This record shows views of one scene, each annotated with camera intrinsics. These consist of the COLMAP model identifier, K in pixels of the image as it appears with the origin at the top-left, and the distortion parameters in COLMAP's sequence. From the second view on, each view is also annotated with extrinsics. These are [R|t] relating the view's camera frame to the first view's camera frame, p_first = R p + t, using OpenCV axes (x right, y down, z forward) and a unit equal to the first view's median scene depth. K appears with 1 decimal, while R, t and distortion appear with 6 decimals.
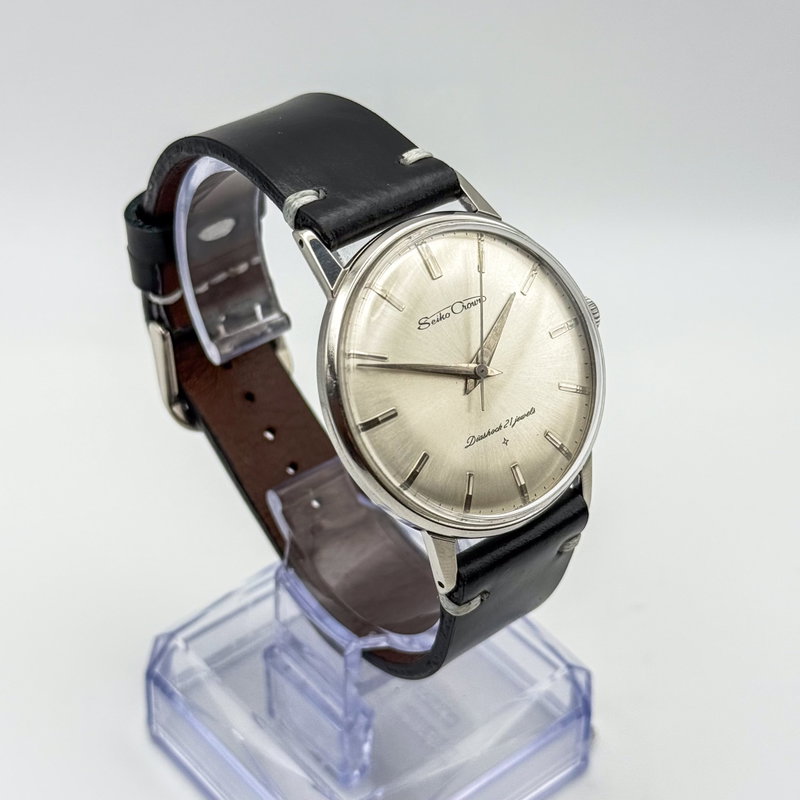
lens RADIAL K [[1834.0, 0, 400.7], [0, 1834.0, 399.9], [0, 0, 1]] dist [0.044758, 0.000000]
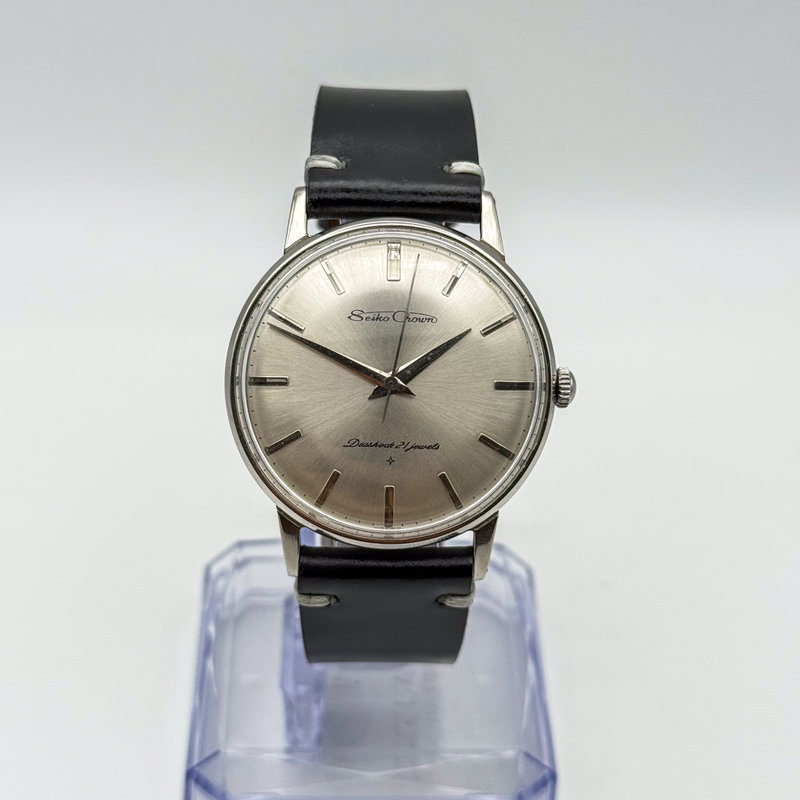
lens RADIAL K [[1834.0, 0, 400.1], [0, 1834.0, 394.3], [0, 0, 1]] dist [0.044758, 0.000000]
pose [[0.780825, 0.392955, -0.485694, 0.485016], [-0.401388, 0.911277, 0.091988, -0.094523], [0.478749, 0.123125, 0.869276, 0.133092]]
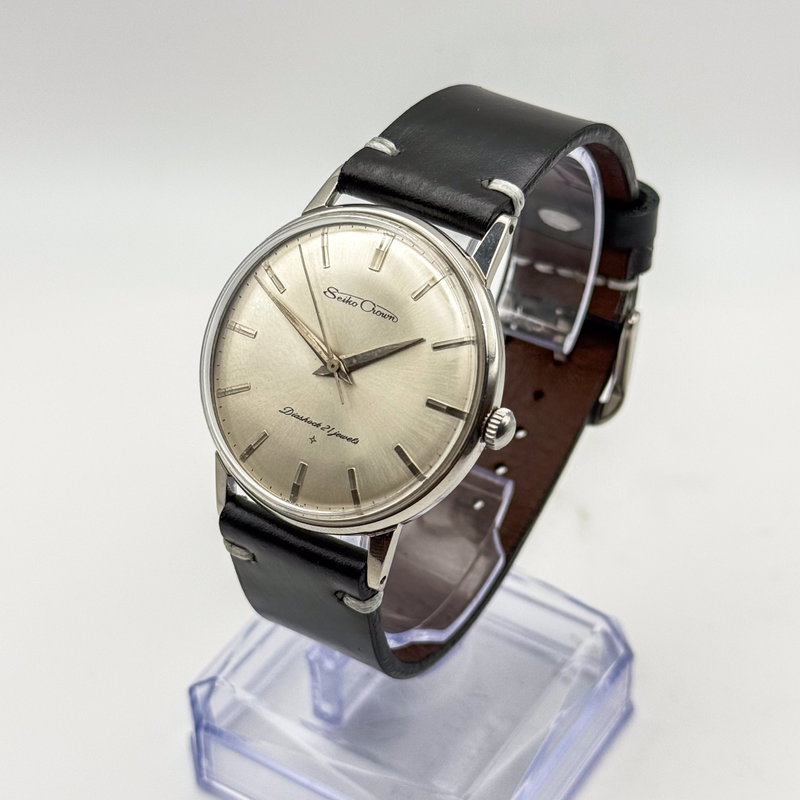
lens RADIAL K [[1834.0, 0, 392.7], [0, 1834.0, 402.7], [0, 0, 1]] dist [0.044758, 0.000000]
pose [[0.299764, 0.563627, -0.769719, 0.755946], [-0.586522, 0.745210, 0.317261, -0.305118], [0.752419, 0.356353, 0.553966, 0.443530]]
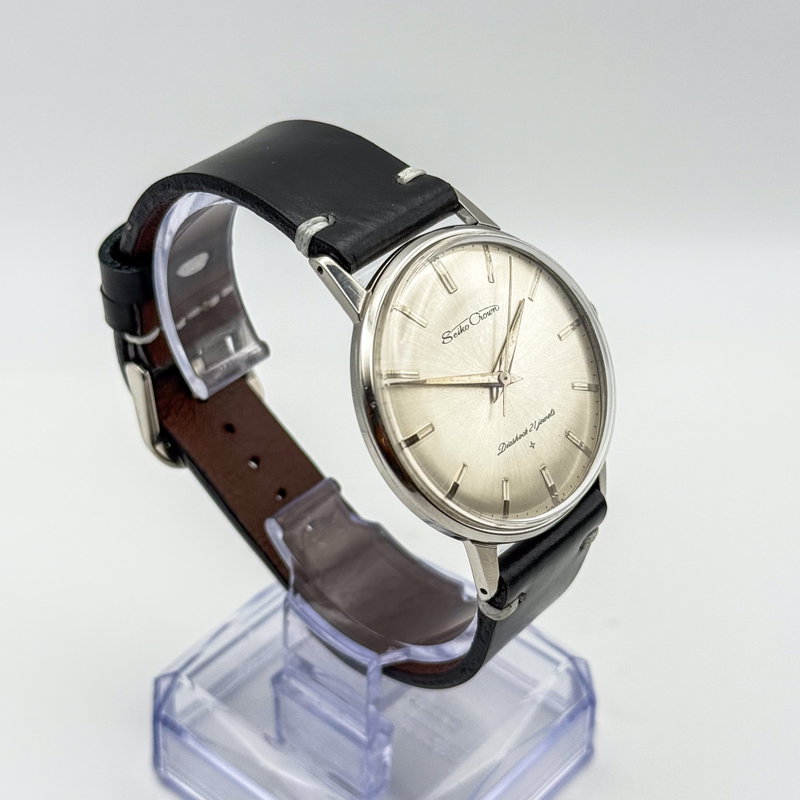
lens RADIAL K [[1834.0, 0, 401.5], [0, 1834.0, 401.8], [0, 0, 1]] dist [0.044758, 0.000000]
pose [[0.987255, -0.097931, 0.125448, -0.130278], [0.098627, 0.995124, 0.000658, -0.008450], [-0.124901, 0.011723, 0.992100, -0.005887]]
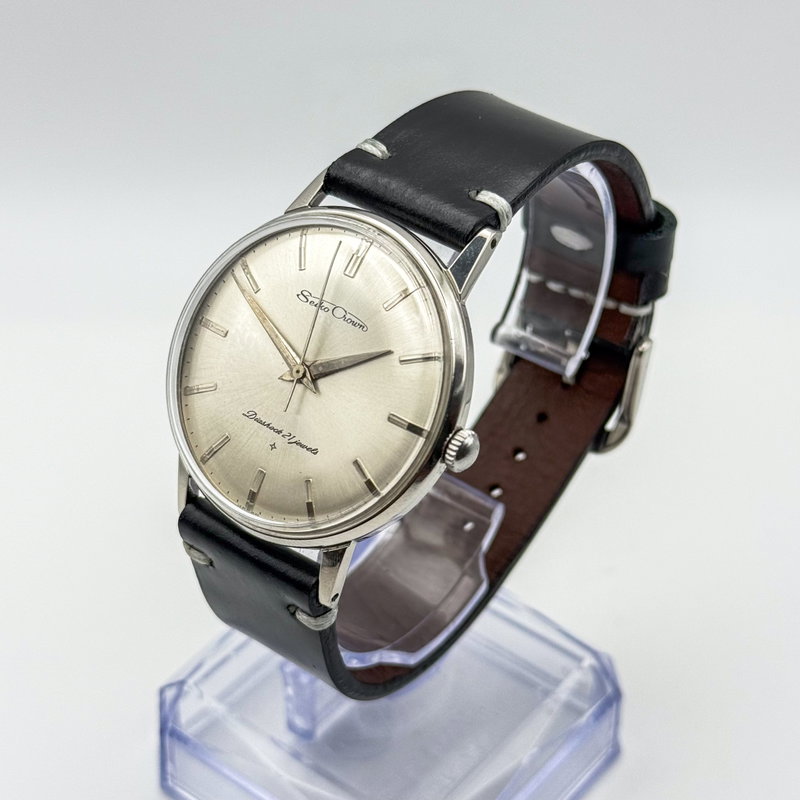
lens RADIAL K [[1834.0, 0, 405.4], [0, 1834.0, 399.5], [0, 0, 1]] dist [0.044758, 0.000000]
pose [[0.208179, 0.580086, -0.787504, 0.746115], [-0.620673, 0.700613, 0.352004, -0.343949], [0.755927, 0.415503, 0.505897, 0.518427]]
